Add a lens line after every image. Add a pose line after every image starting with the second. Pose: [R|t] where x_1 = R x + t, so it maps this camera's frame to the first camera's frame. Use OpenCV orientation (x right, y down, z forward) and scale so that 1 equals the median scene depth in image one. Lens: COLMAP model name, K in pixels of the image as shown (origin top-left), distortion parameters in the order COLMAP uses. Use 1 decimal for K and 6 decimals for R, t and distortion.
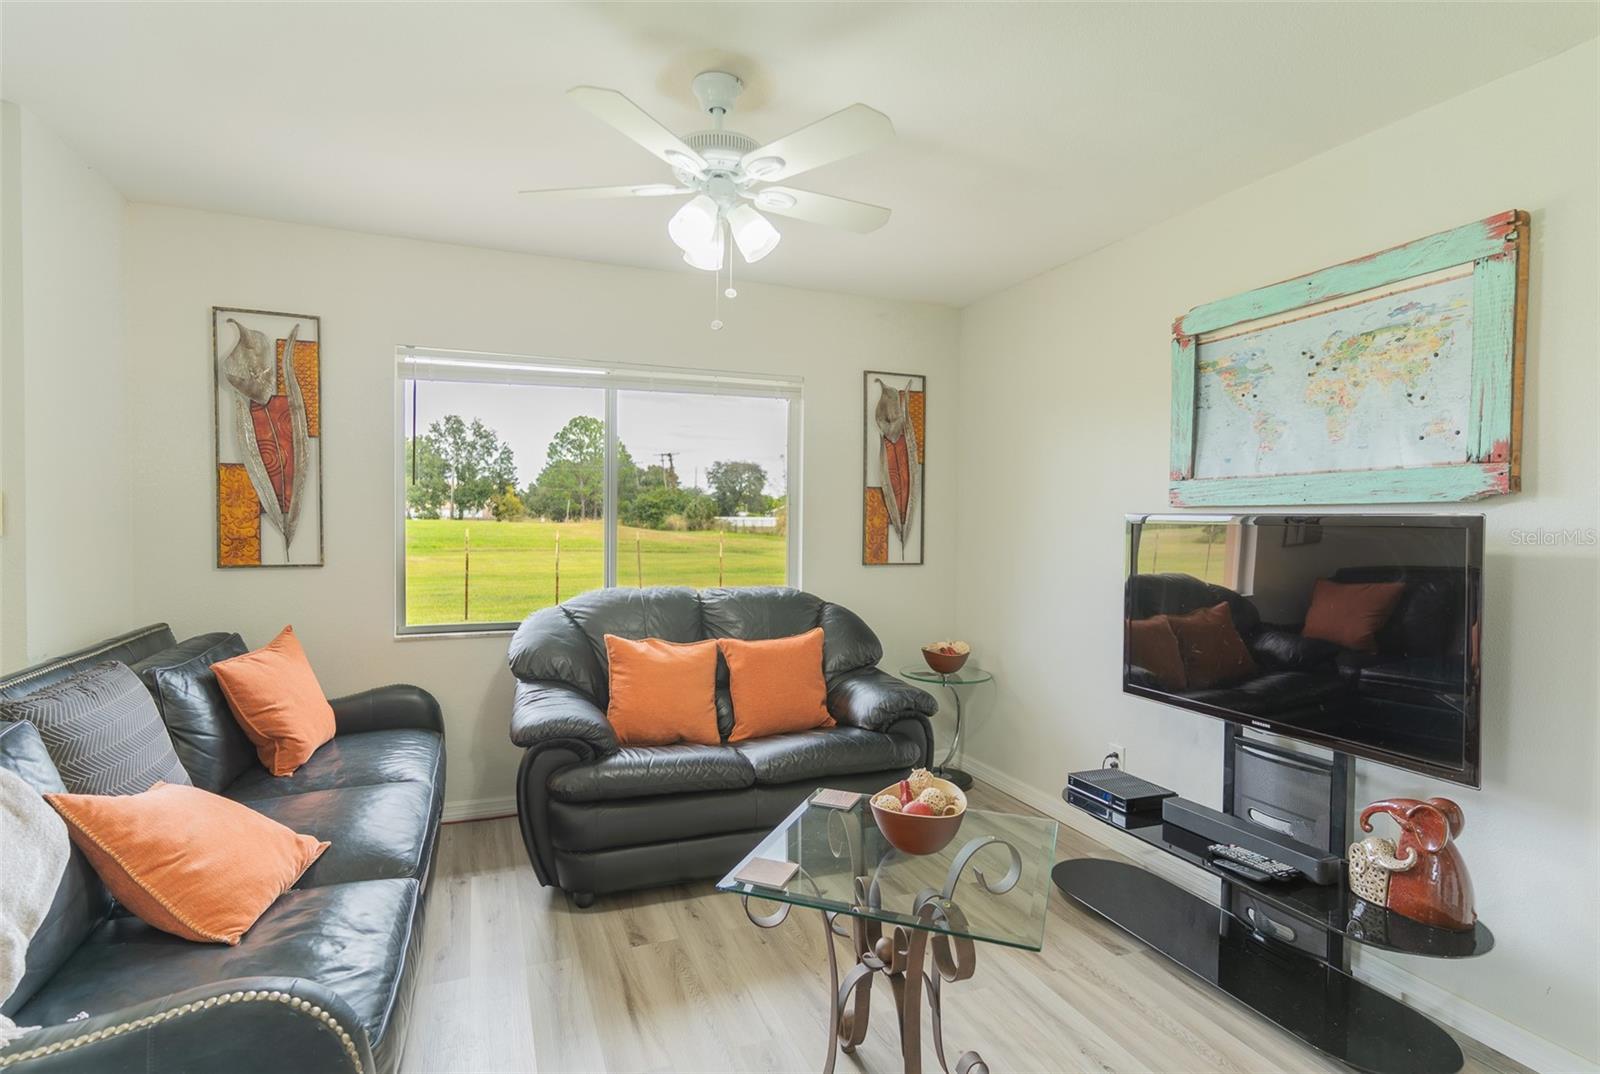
lens RADIAL K [[799.3, 0, 800.0], [0, 799.3, 537.0], [0, 0, 1]] dist [-0.000664, 0.000323]
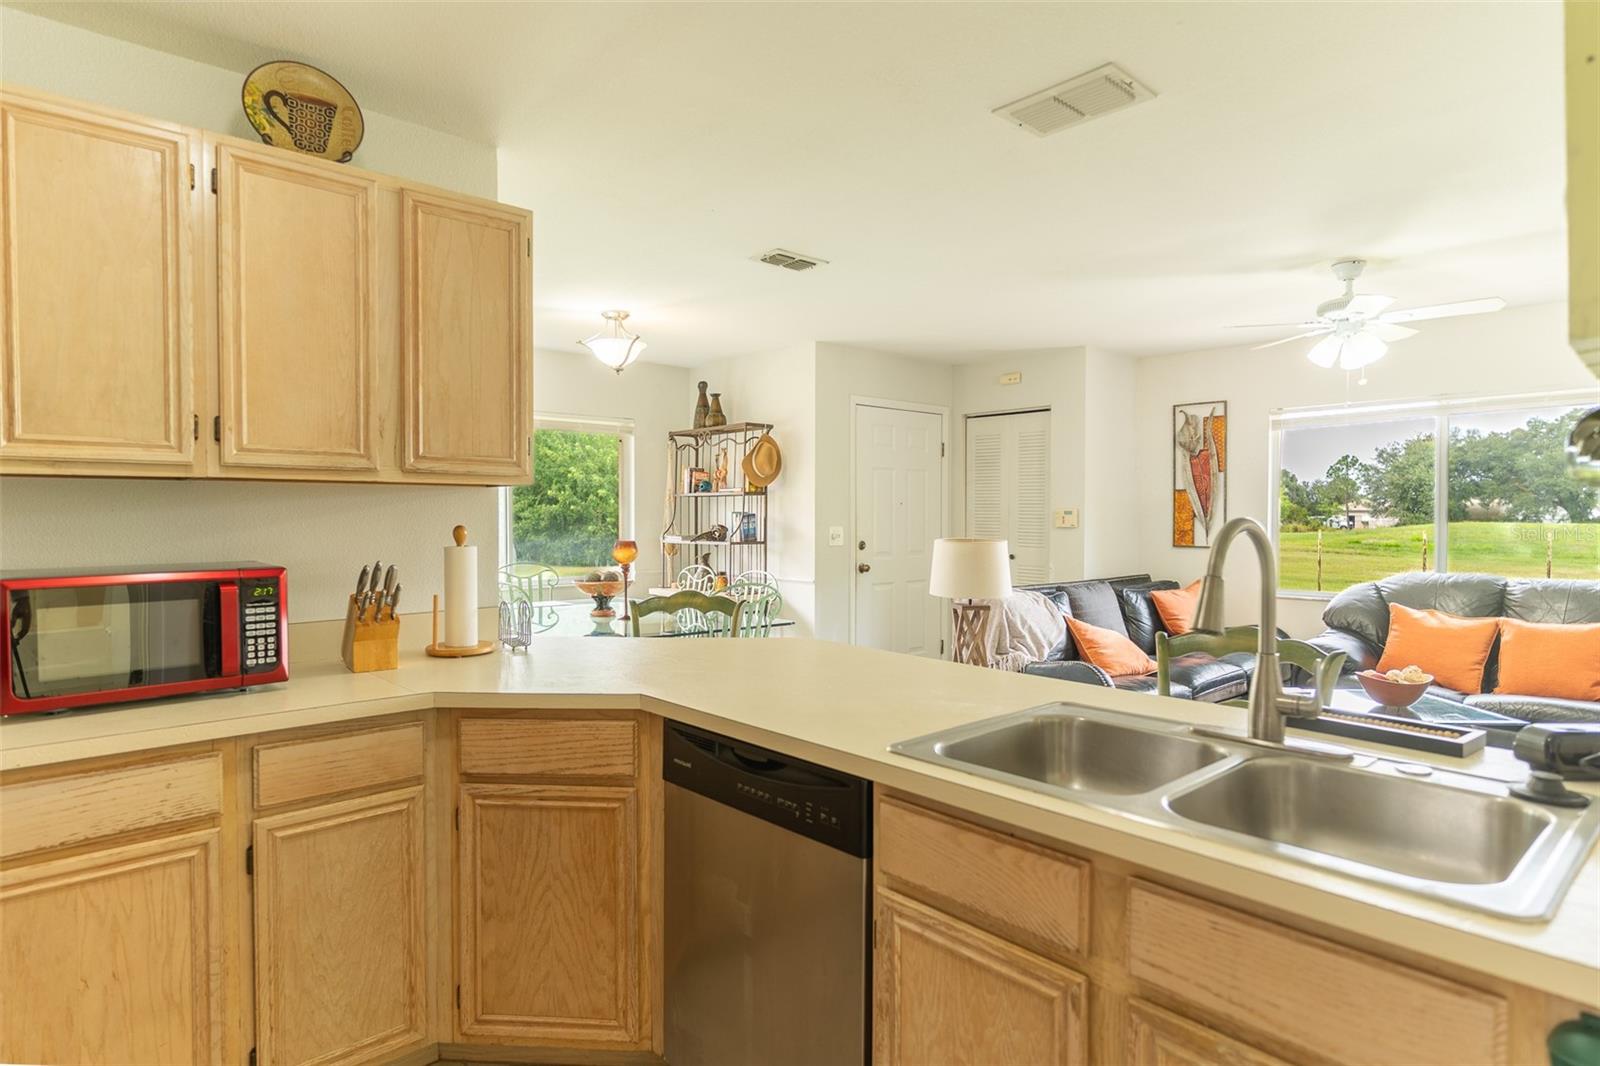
lens RADIAL K [[858.3, 0, 800.0], [0, 858.3, 533.0], [0, 0, 1]] dist [-0.000328, -0.000849]
pose [[0.352394, 0.007853, -0.935819, 0.806922], [-0.019726, 0.999805, 0.000961, 0.021387], [0.935644, 0.018121, 0.352480, -0.493214]]
